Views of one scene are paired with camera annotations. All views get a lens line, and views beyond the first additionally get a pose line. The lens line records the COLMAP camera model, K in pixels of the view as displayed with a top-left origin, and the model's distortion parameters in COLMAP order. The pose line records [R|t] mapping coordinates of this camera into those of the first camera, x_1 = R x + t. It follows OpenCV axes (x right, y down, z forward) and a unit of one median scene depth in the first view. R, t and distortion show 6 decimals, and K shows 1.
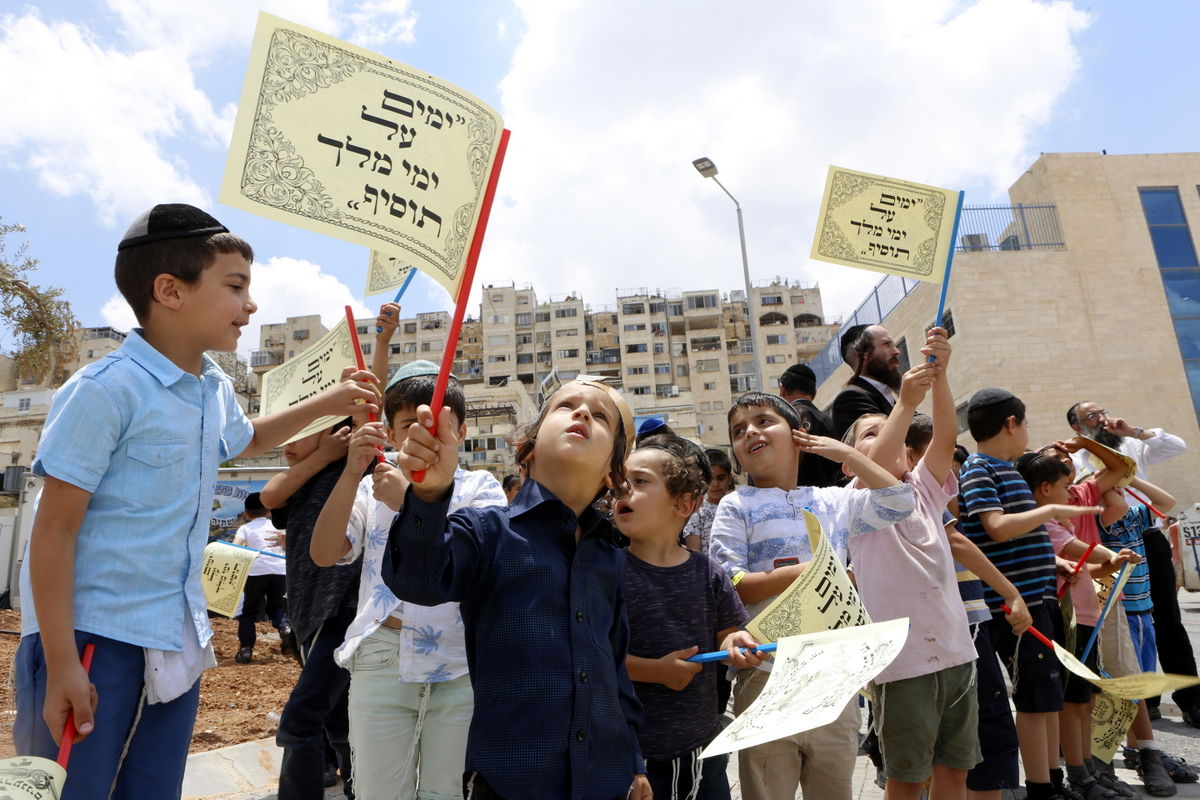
lens RADIAL K [[819.0, 0, 604.9], [0, 819.0, 399.4], [0, 0, 1]] dist [-0.105199, 0.071967]
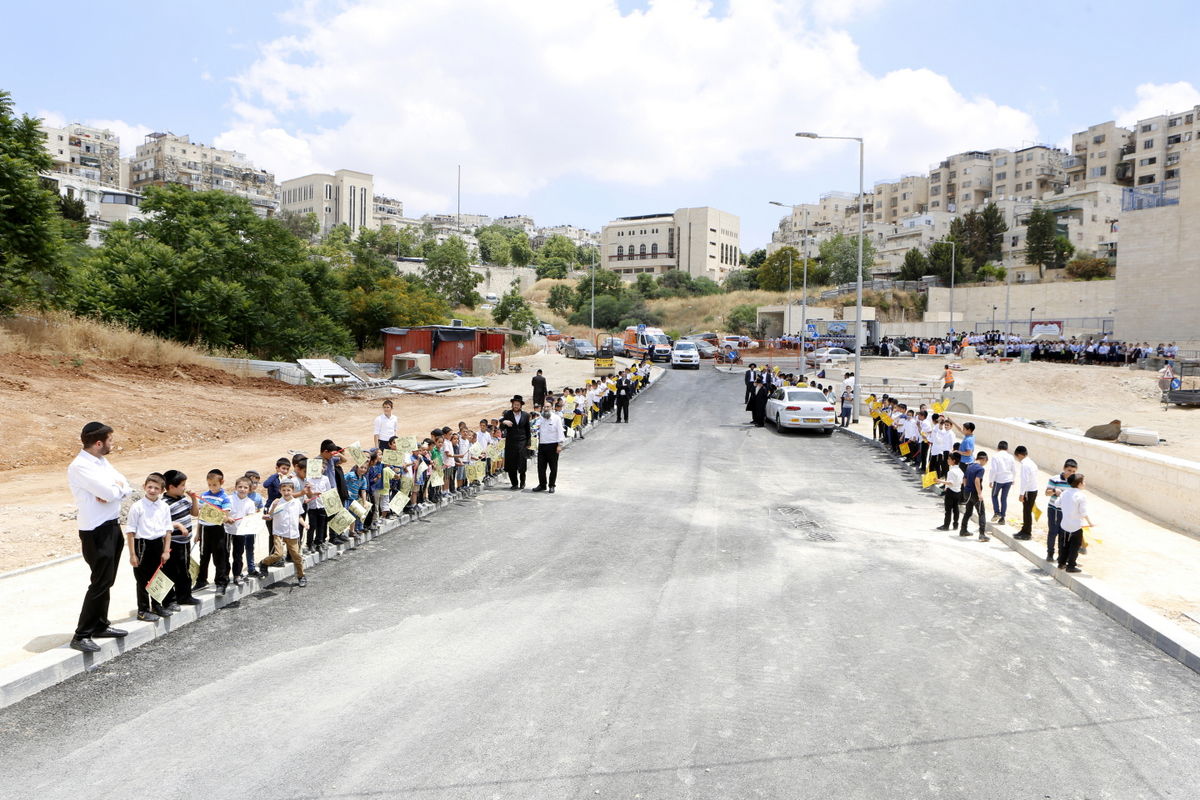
lens RADIAL K [[819.0, 0, 604.9], [0, 819.0, 399.4], [0, 0, 1]] dist [-0.105199, 0.071967]
pose [[0.437318, 0.122102, -0.890979, 0.482899], [0.188002, 0.956436, 0.223349, -0.117615], [0.879437, -0.265180, 0.395311, -0.334201]]
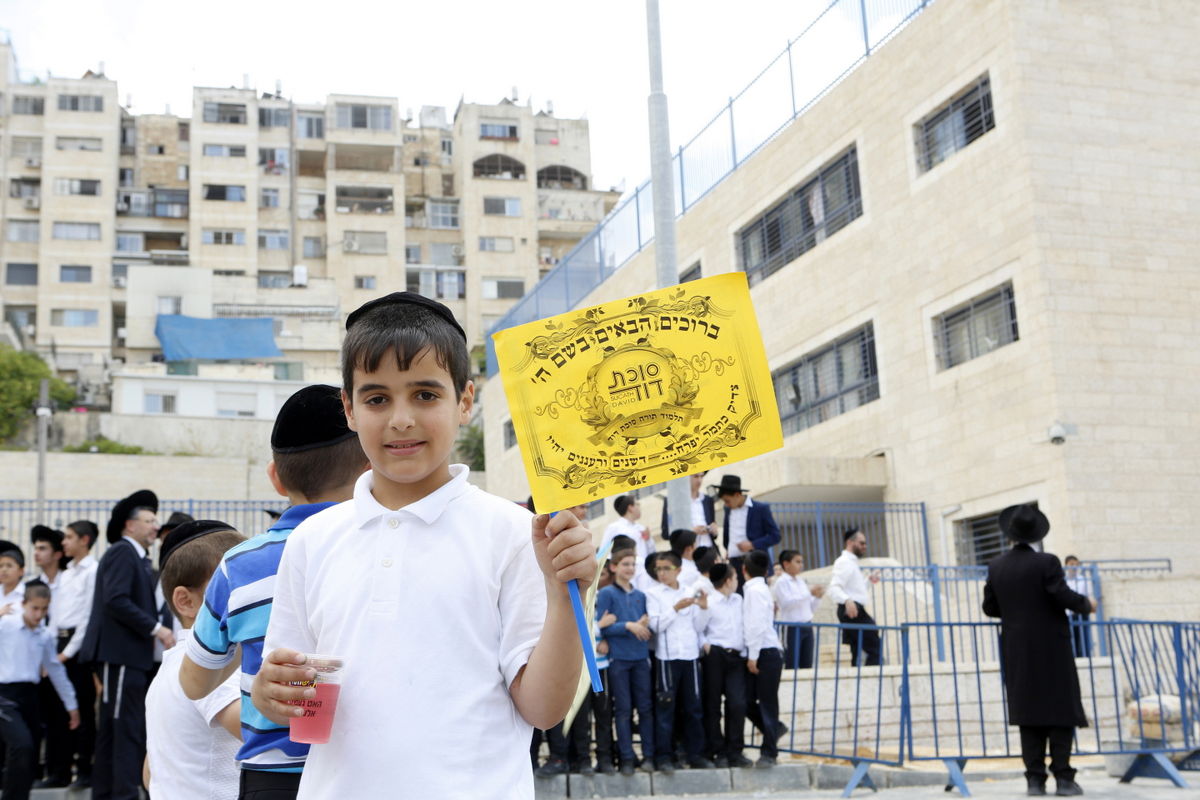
lens RADIAL K [[1471.2, 0, 599.4], [0, 1471.2, 395.4], [0, 0, 1]] dist [-0.025802, 0.070428]
pose [[0.951601, 0.078970, 0.297016, 0.000194], [-0.090528, 0.995571, 0.025340, 0.016852], [-0.293700, -0.051002, 0.954536, 0.075617]]
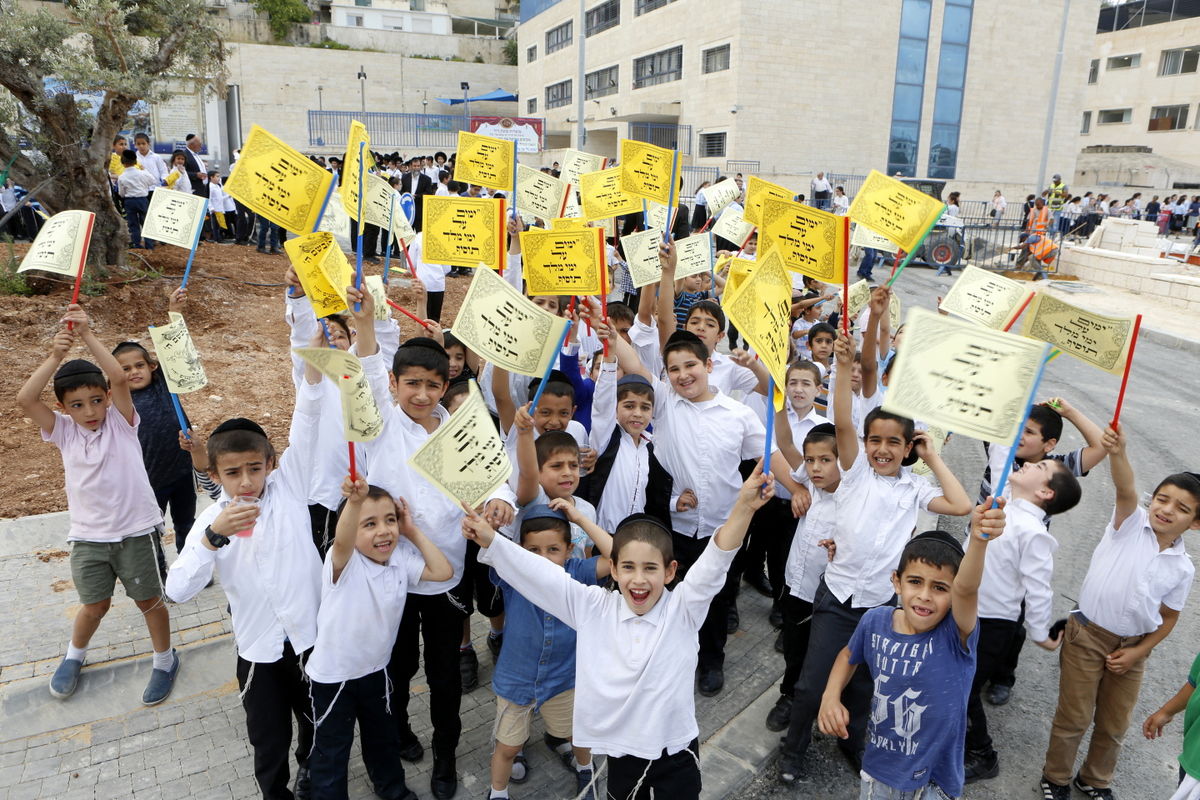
lens RADIAL K [[822.7, 0, 600.0], [0, 822.7, 400.0], [0, 0, 1]] dist [-0.105976, 0.072167]
pose [[0.937444, -0.014253, 0.347844, -0.032897], [-0.162449, 0.865805, 0.473278, -0.018531], [-0.307911, -0.500179, 0.809328, -0.031664]]
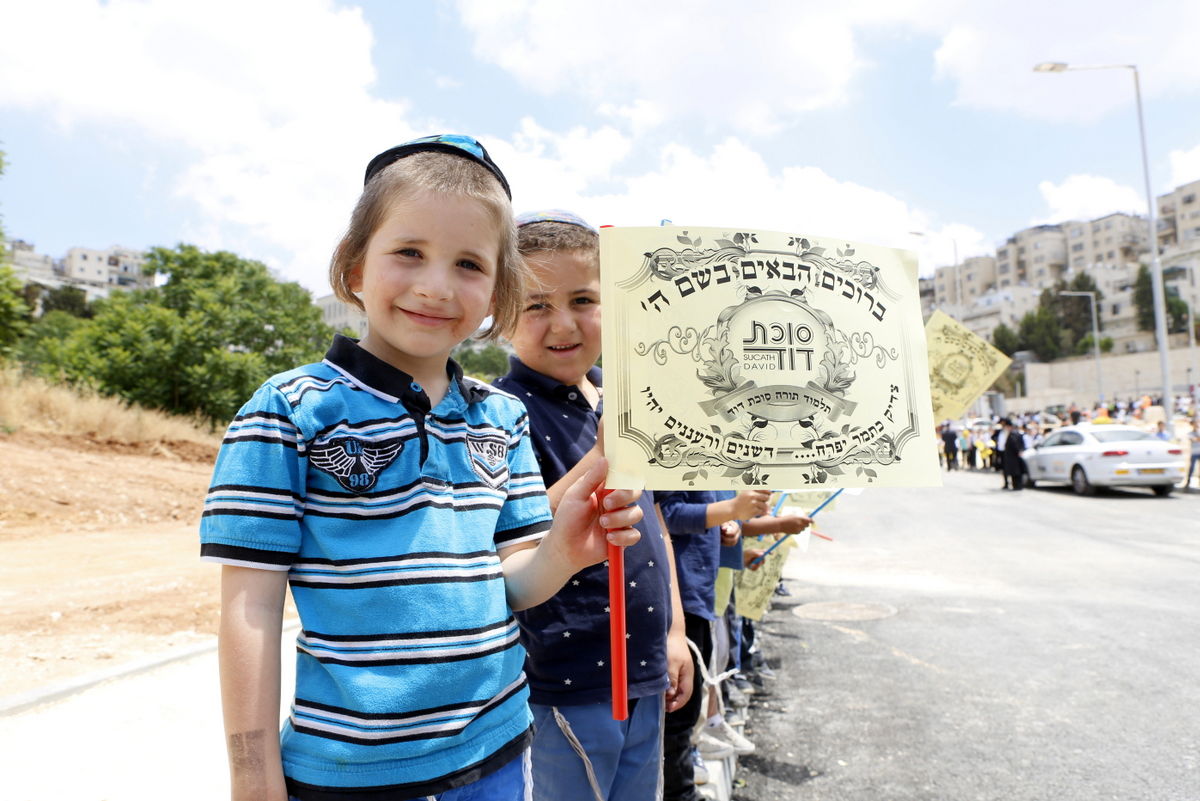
lens RADIAL K [[836.6, 0, 588.7], [0, 836.6, 385.8], [0, 0, 1]] dist [-0.098424, 0.065837]
pose [[0.380970, -0.034278, -0.923952, 0.396867], [0.233936, 0.970371, 0.060457, -0.095131], [0.894503, -0.239178, 0.377701, -0.330343]]
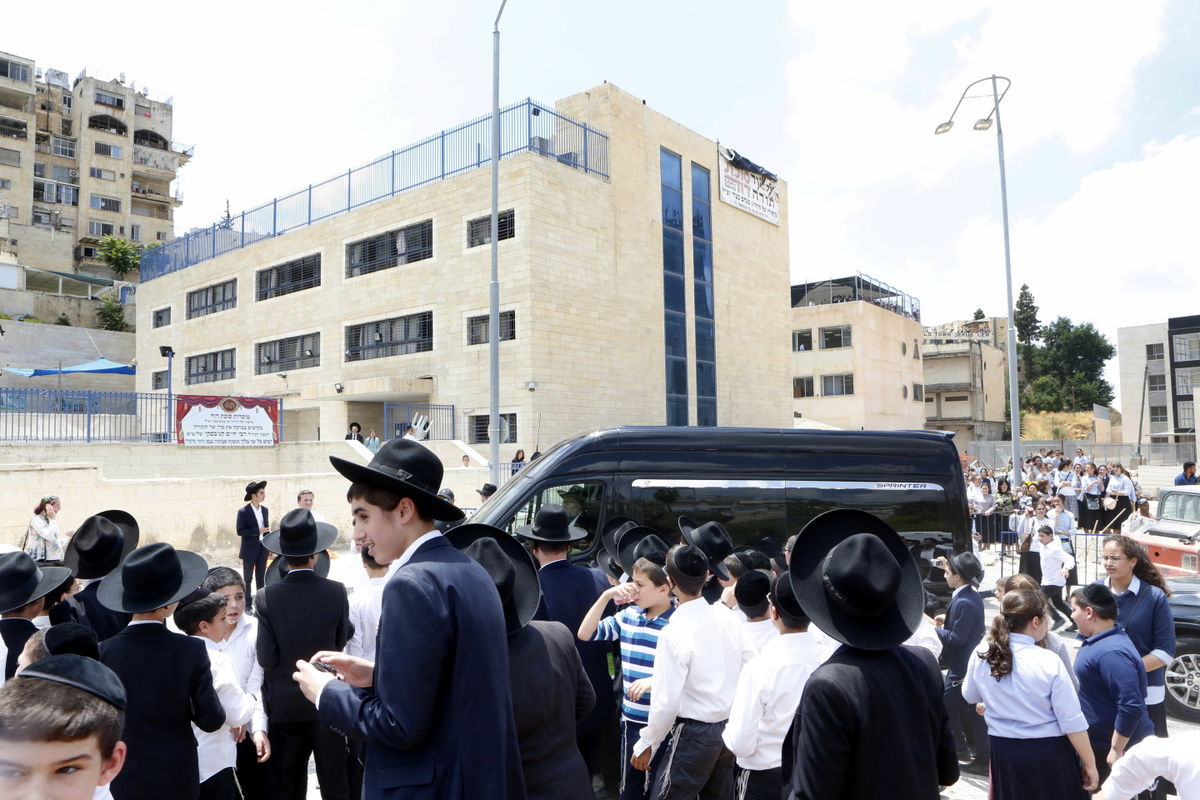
lens RADIAL K [[822.7, 0, 600.0], [0, 822.7, 400.0], [0, 0, 1]] dist [-0.105976, 0.072167]
pose [[0.640962, 0.093228, 0.761890, -0.055703], [-0.223742, 0.972184, 0.069269, 0.003864], [-0.734240, -0.214866, 0.643991, 0.071072]]
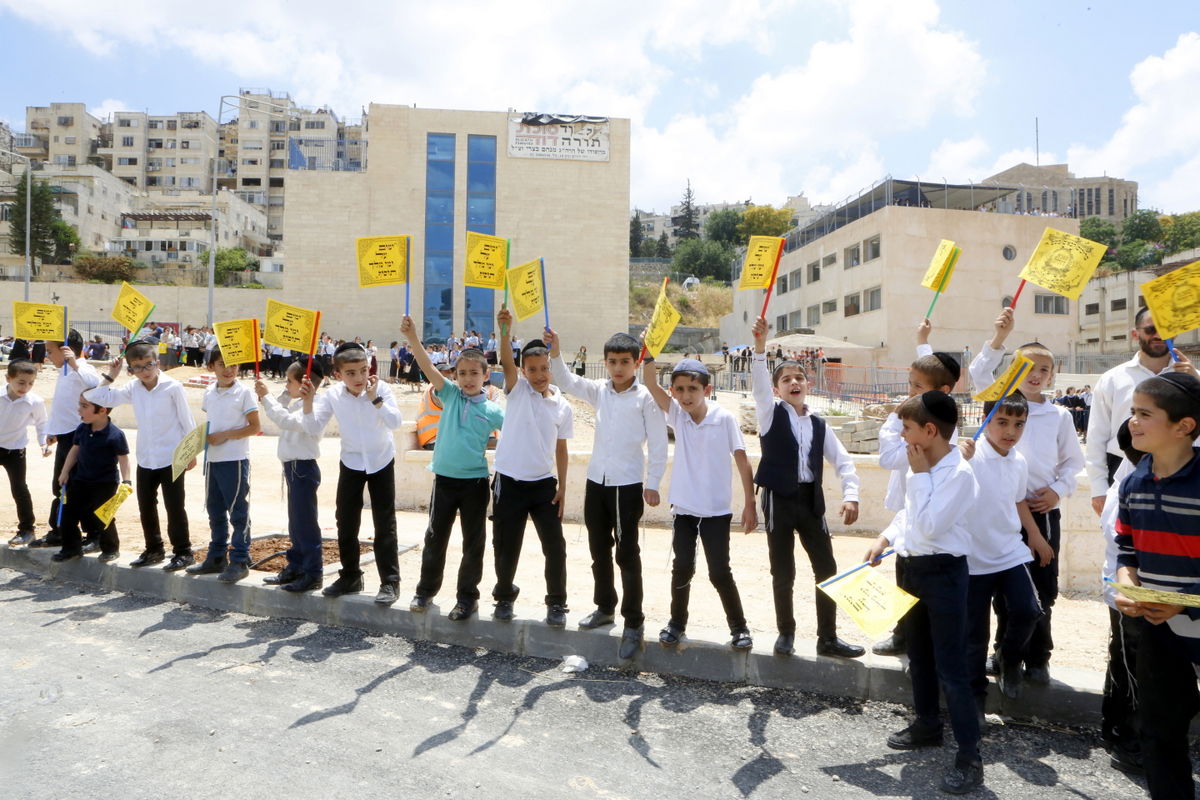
lens RADIAL K [[819.0, 0, 604.9], [0, 819.0, 399.4], [0, 0, 1]] dist [-0.105199, 0.071967]
pose [[0.989751, 0.066673, 0.126286, 0.231670], [-0.096191, 0.964873, 0.244474, -0.050481], [-0.105550, -0.254116, 0.961397, -0.179516]]
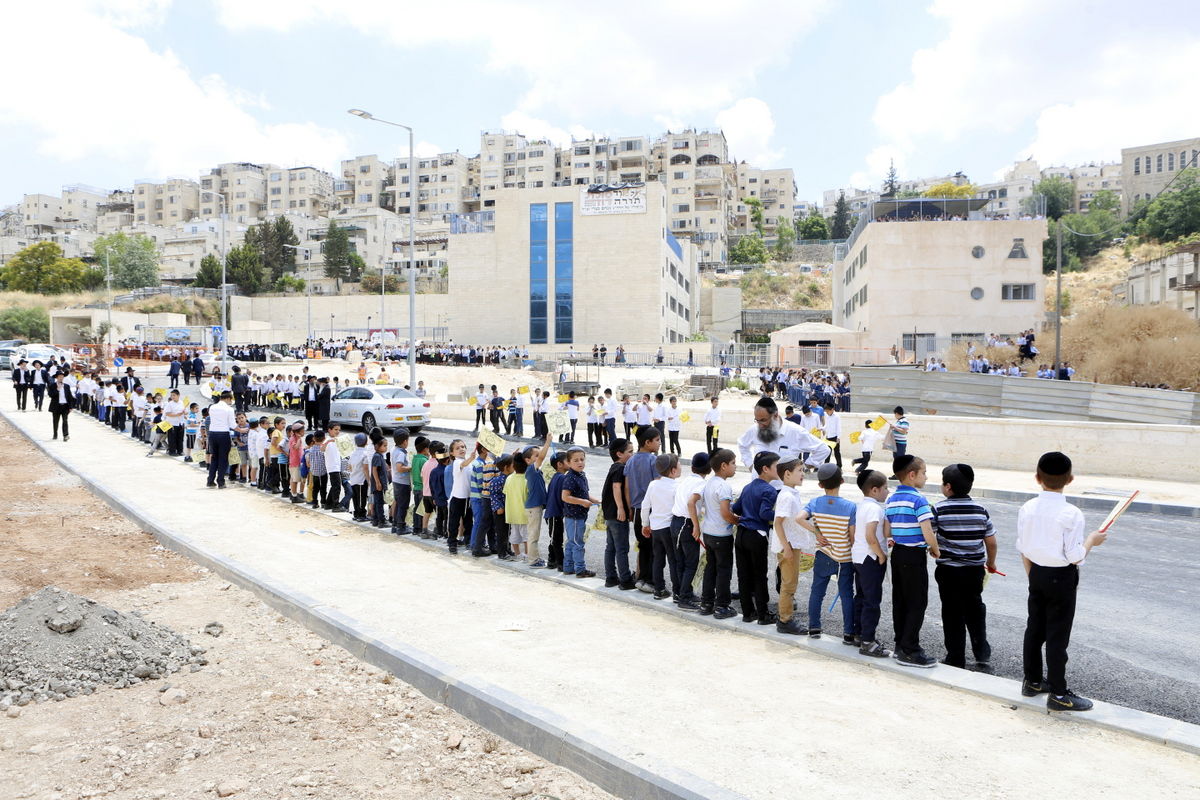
lens RADIAL K [[819.0, 0, 604.9], [0, 819.0, 399.4], [0, 0, 1]] dist [-0.105199, 0.071967]
pose [[0.973798, 0.065268, -0.217846, 0.399759], [0.002517, 0.954778, 0.297309, -0.118311], [0.227399, -0.290067, 0.929597, -0.381710]]
